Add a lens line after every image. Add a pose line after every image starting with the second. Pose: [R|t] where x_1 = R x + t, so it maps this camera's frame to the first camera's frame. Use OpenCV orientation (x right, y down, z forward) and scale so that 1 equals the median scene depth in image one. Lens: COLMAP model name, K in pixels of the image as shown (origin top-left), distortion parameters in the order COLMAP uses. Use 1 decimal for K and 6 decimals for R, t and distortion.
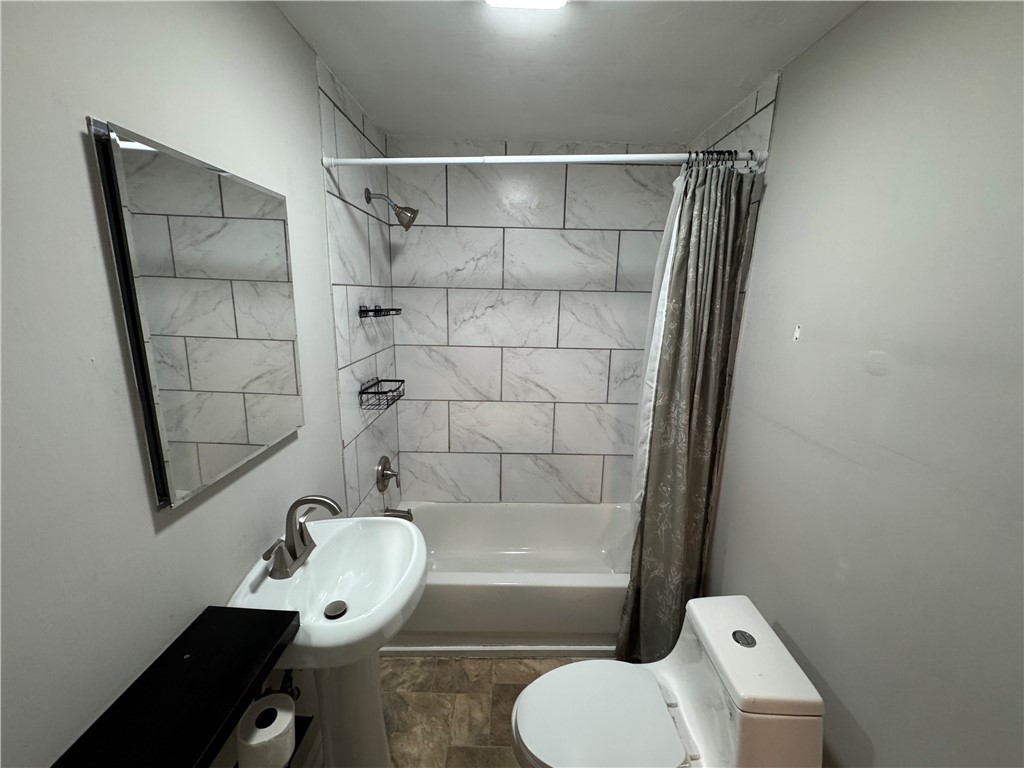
lens RADIAL K [[408.0, 0, 513.1], [0, 408.0, 383.4], [0, 0, 1]] dist [-0.001902, 0.000239]
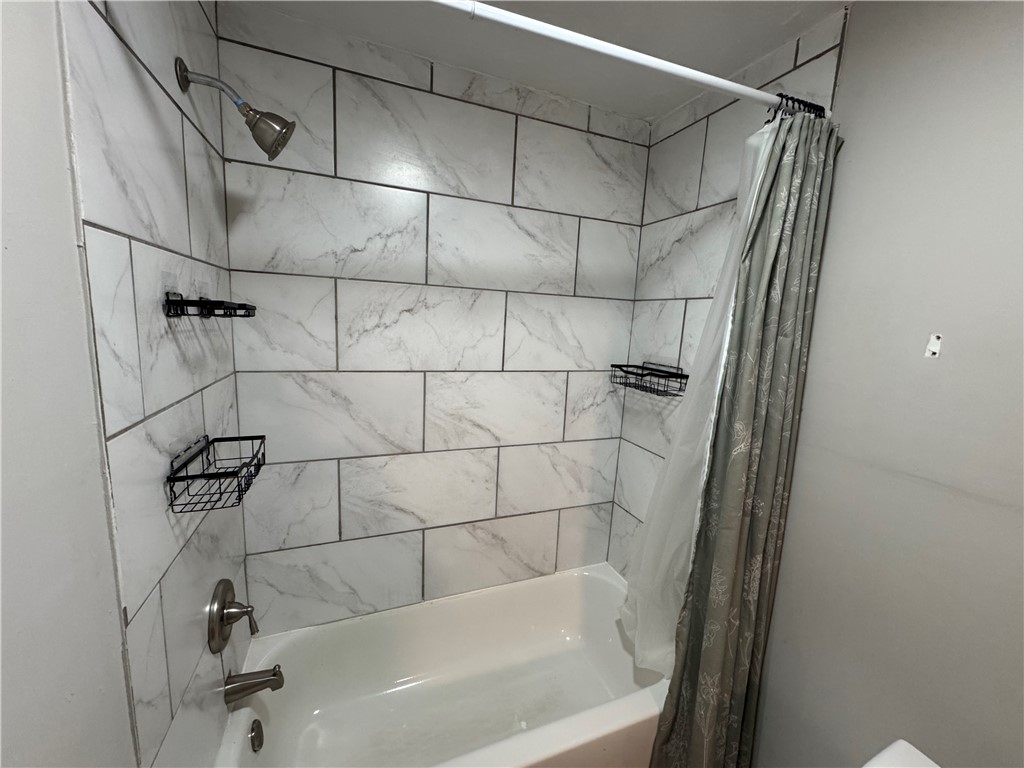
lens RADIAL K [[408.0, 0, 513.1], [0, 408.0, 383.4], [0, 0, 1]] dist [-0.001902, 0.000239]
pose [[0.930407, -0.031919, 0.365136, -0.141769], [0.049944, 0.997950, -0.040026, -0.036686], [-0.363110, 0.055477, 0.930093, 0.337791]]
